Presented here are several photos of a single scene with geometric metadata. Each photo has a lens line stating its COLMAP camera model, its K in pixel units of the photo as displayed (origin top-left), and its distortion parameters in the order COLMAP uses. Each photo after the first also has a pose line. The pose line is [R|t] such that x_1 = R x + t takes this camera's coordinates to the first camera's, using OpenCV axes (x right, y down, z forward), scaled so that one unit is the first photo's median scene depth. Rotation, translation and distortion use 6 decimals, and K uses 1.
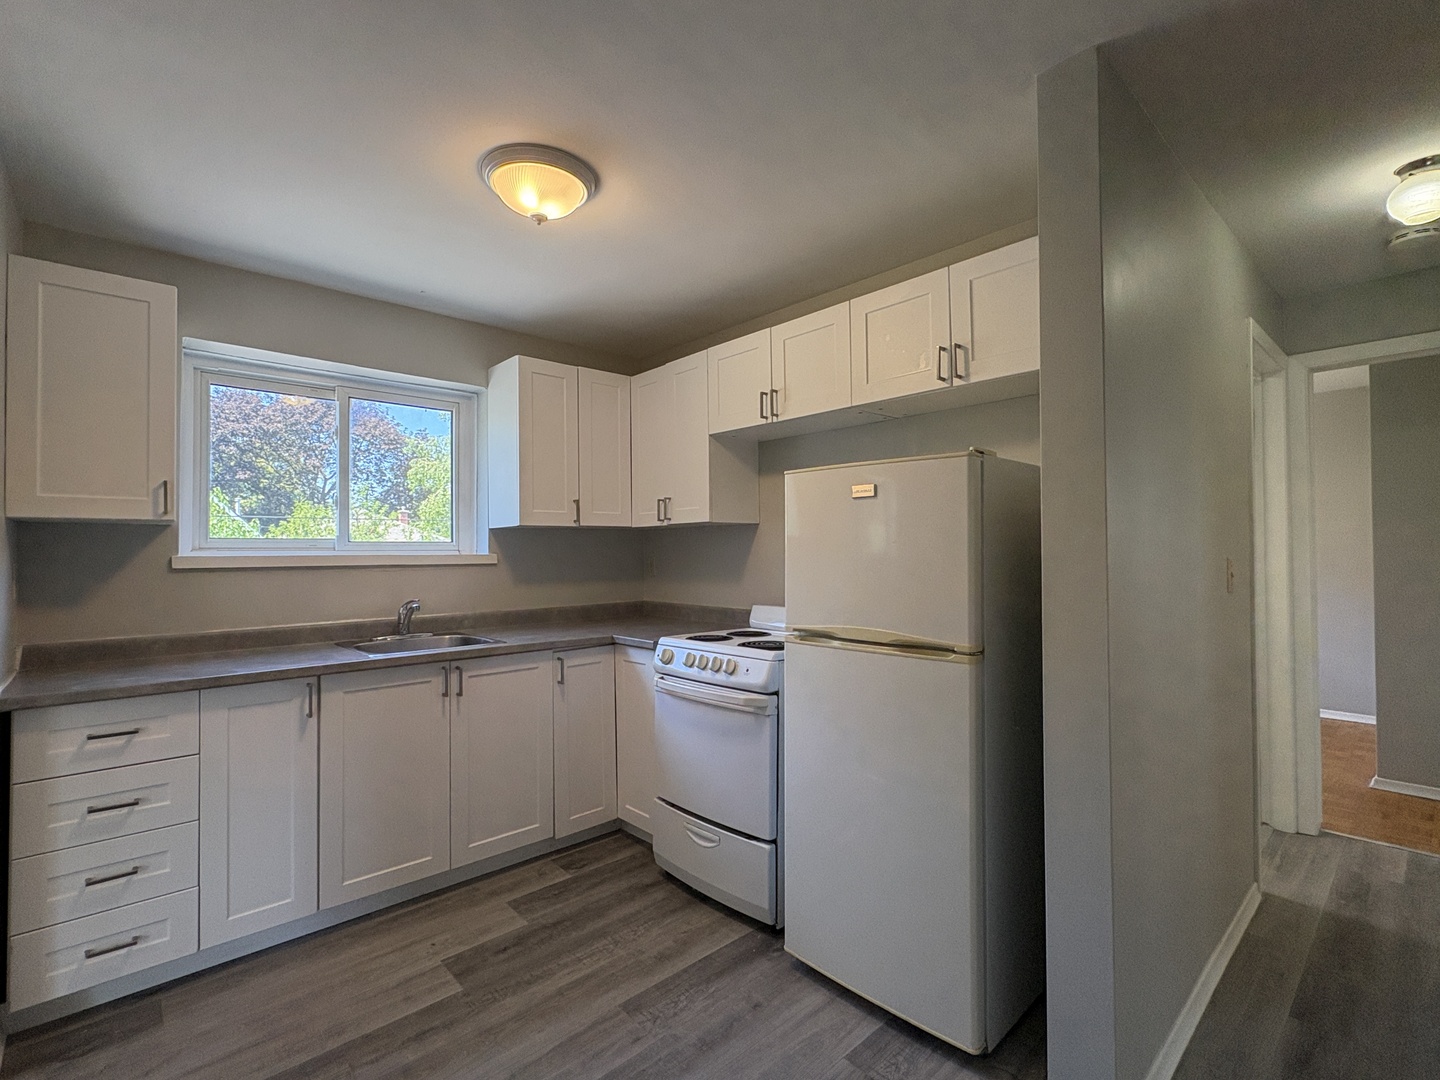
lens RADIAL K [[668.0, 0, 717.4], [0, 668.0, 540.4], [0, 0, 1]] dist [0.000697, -0.000388]
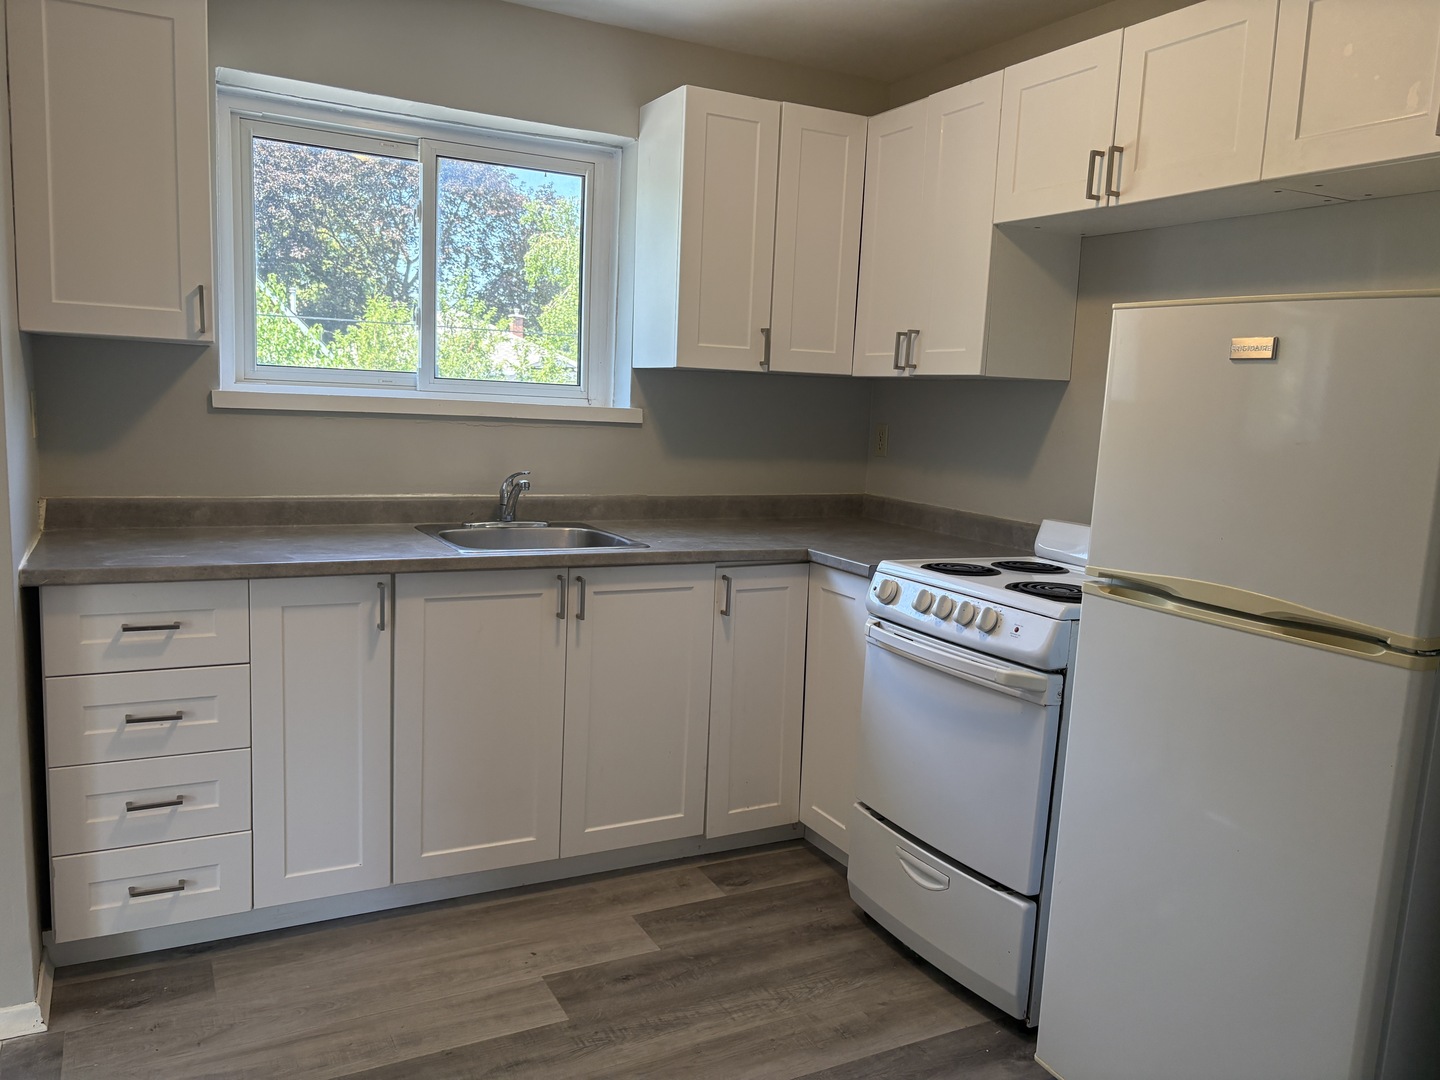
lens RADIAL K [[1095.3, 0, 723.2], [0, 1095.3, 546.4], [0, 0, 1]] dist [0.023733, -0.006375]
pose [[0.966287, 0.087836, -0.242022, 0.020688], [-0.049960, 0.986108, 0.158416, -0.026400], [0.252574, -0.140984, 0.957251, -0.022997]]
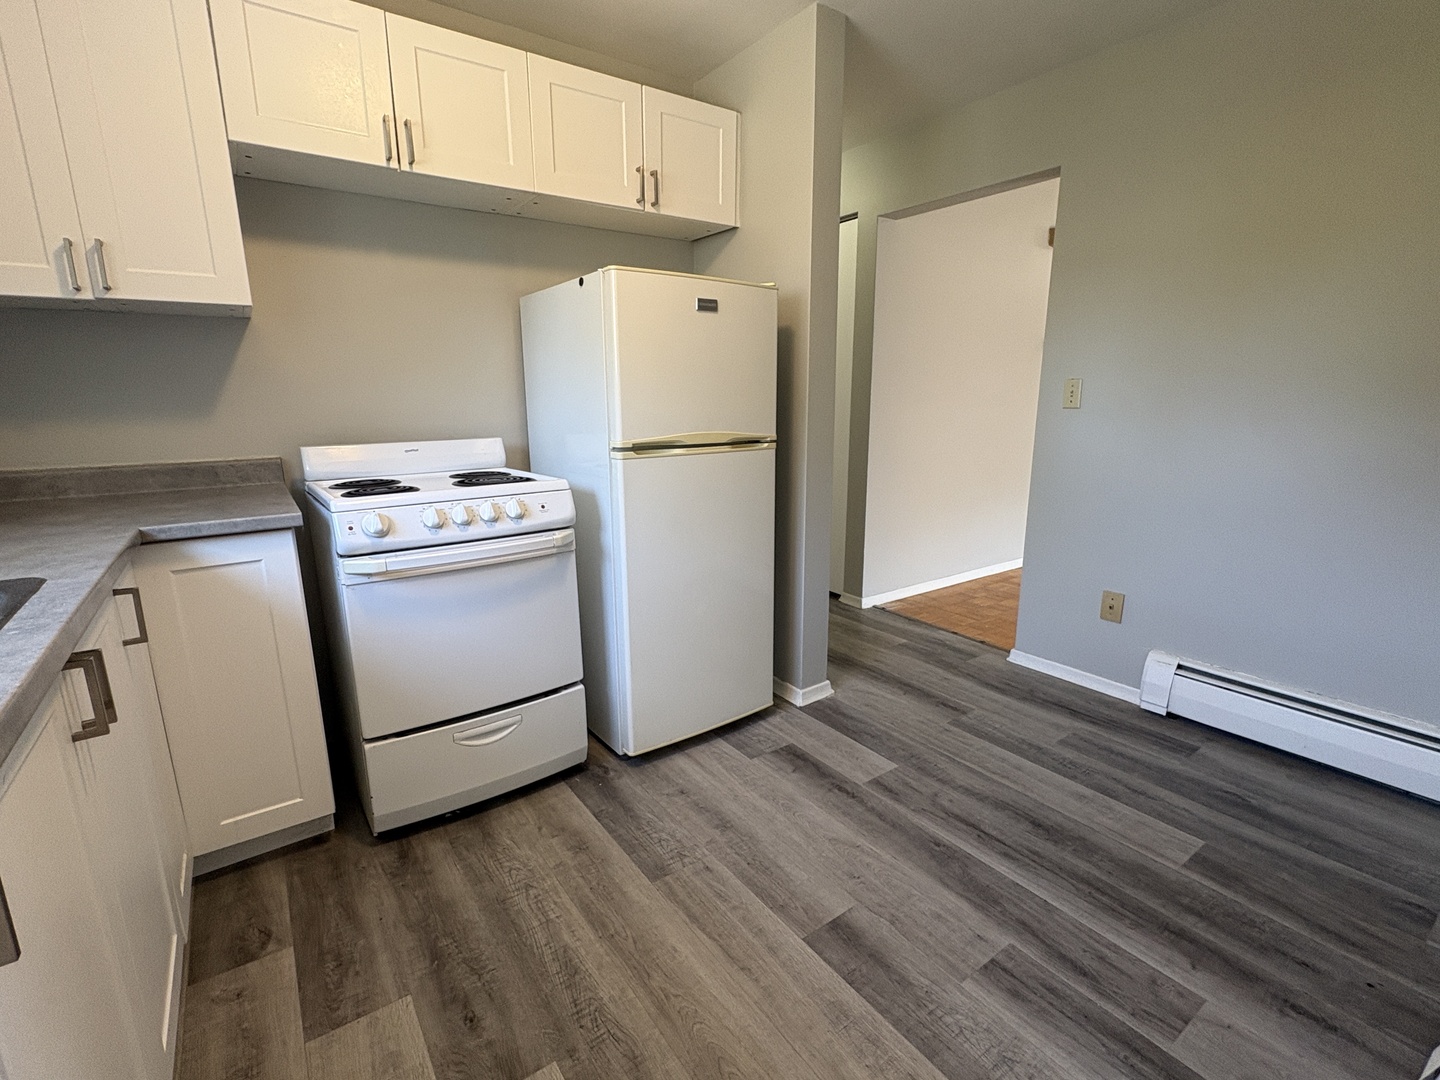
lens RADIAL K [[668.3, 0, 718.7], [0, 668.3, 541.1], [0, 0, 1]] dist [-0.000175, 0.000035]
pose [[0.124134, -0.208989, 0.970007, -0.709270], [-0.011394, 0.977204, 0.211998, 0.054601], [-0.992200, -0.037368, 0.118923, 0.652556]]
